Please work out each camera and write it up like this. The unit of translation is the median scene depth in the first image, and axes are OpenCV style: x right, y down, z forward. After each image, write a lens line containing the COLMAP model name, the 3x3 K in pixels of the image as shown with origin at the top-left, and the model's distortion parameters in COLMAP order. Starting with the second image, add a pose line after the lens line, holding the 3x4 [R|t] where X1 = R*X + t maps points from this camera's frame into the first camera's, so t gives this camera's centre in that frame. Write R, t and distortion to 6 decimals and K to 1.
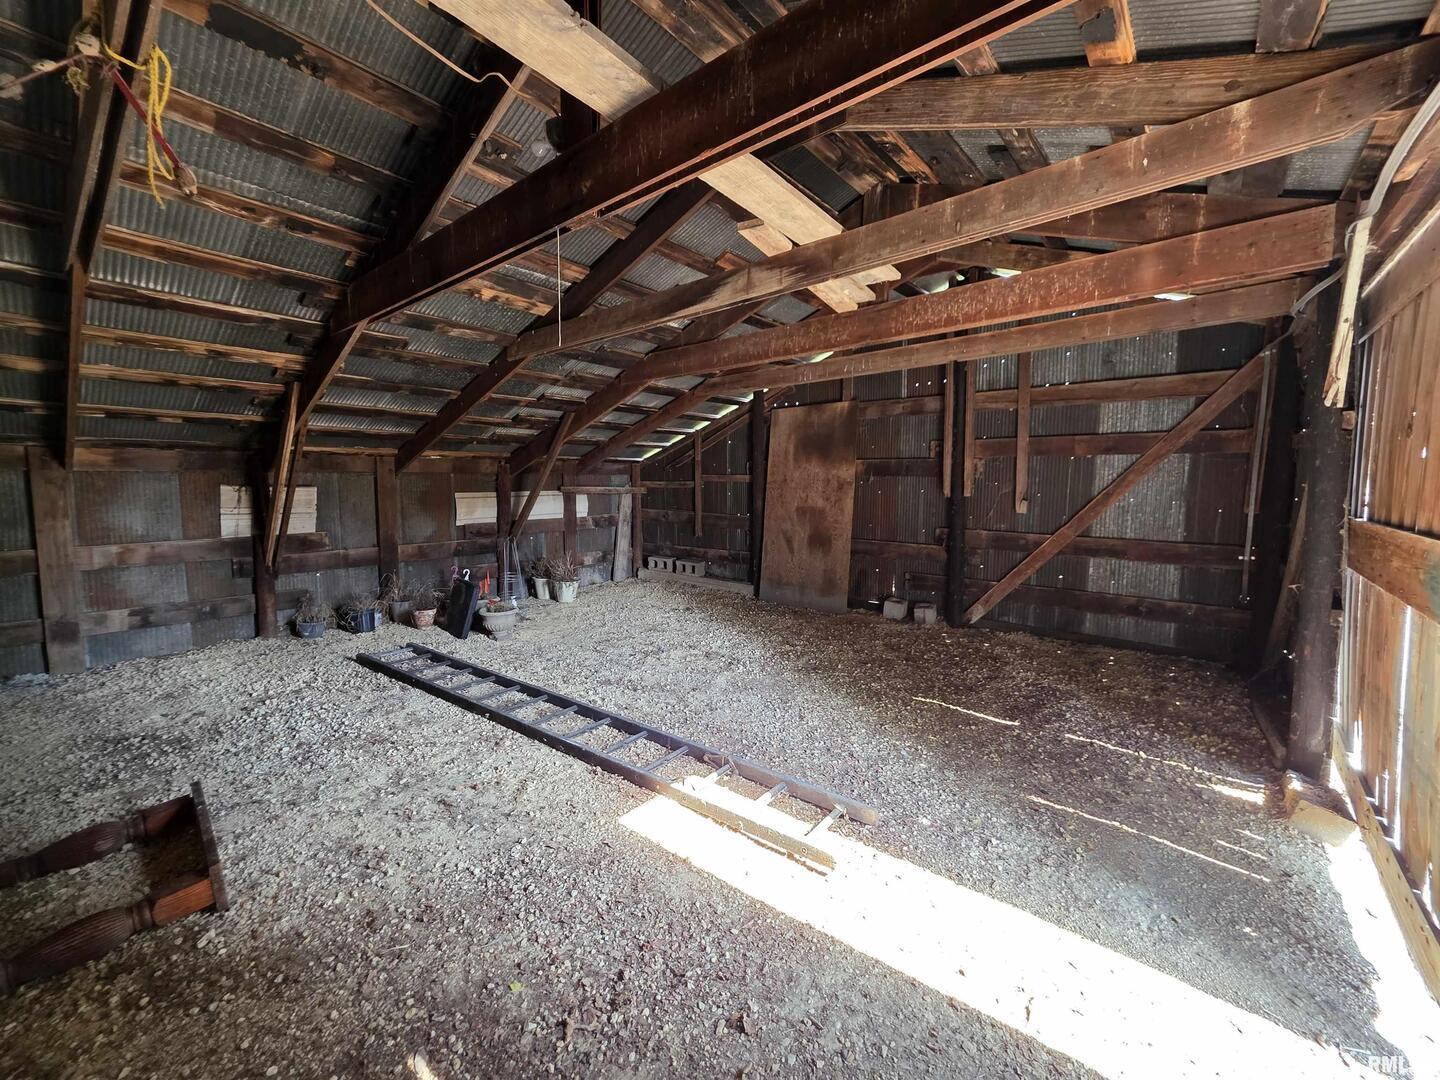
lens RADIAL K [[574.4, 0, 711.7], [0, 574.4, 531.1], [0, 0, 1]] dist [0.005427, -0.001208]
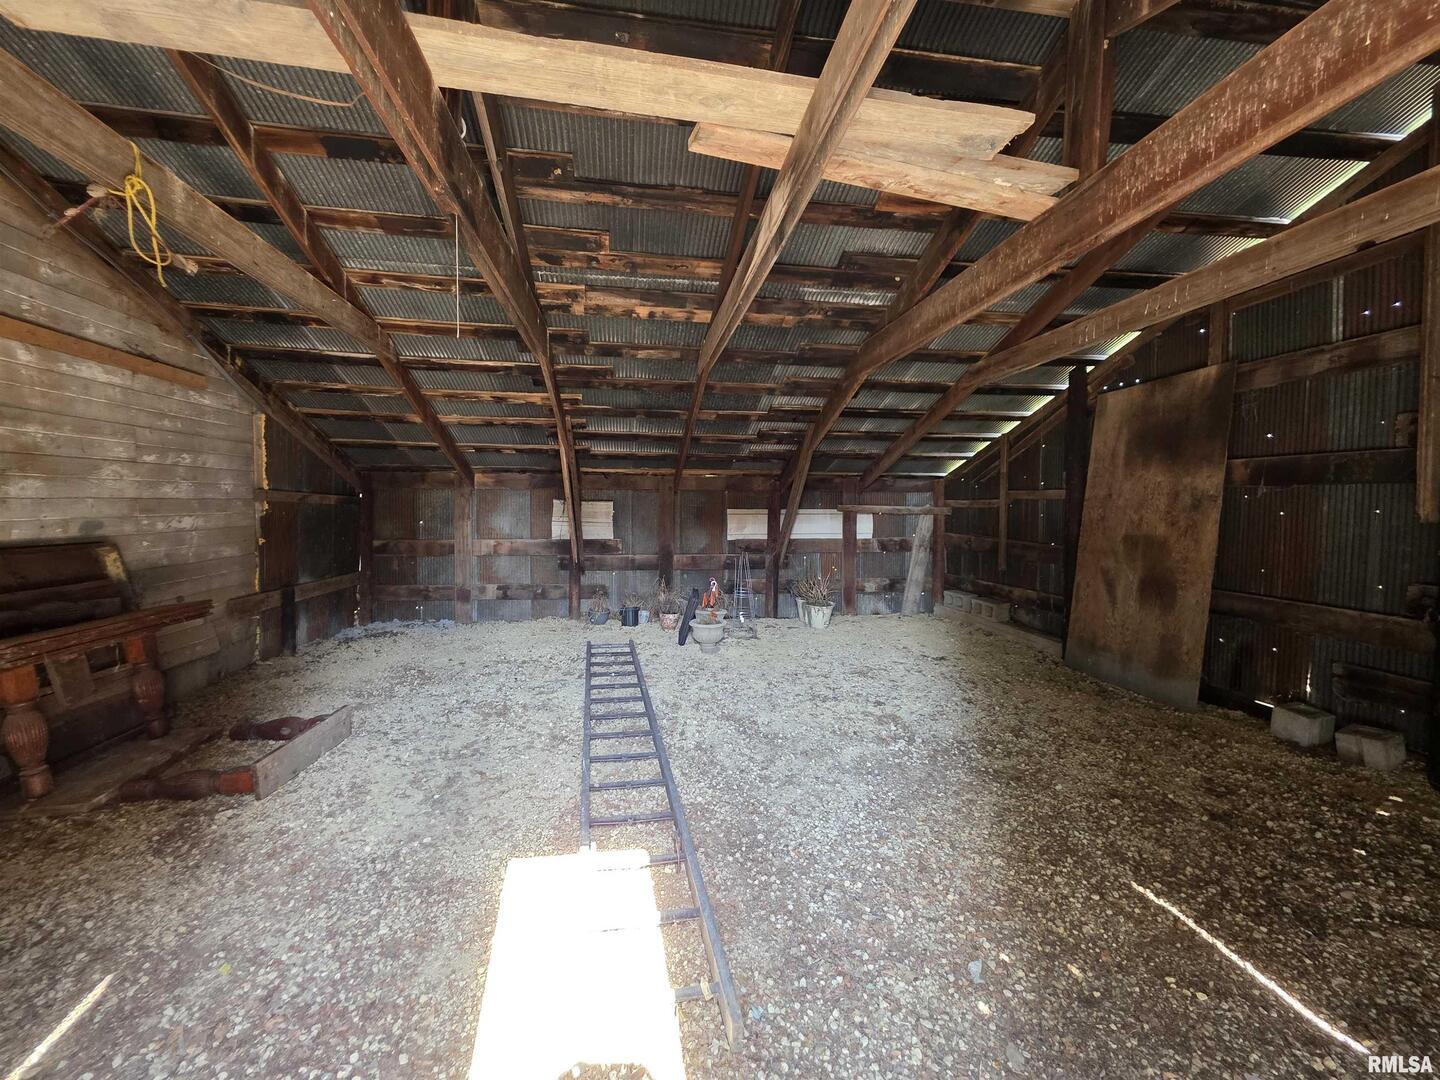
lens RADIAL K [[574.4, 0, 720.8], [0, 574.4, 533.6], [0, 0, 1]] dist [0.005427, -0.001208]
pose [[0.752020, 0.036403, -0.658135, 0.294735], [-0.064341, 0.997760, -0.018330, -0.001512], [0.655993, 0.056130, 0.752677, 0.237448]]
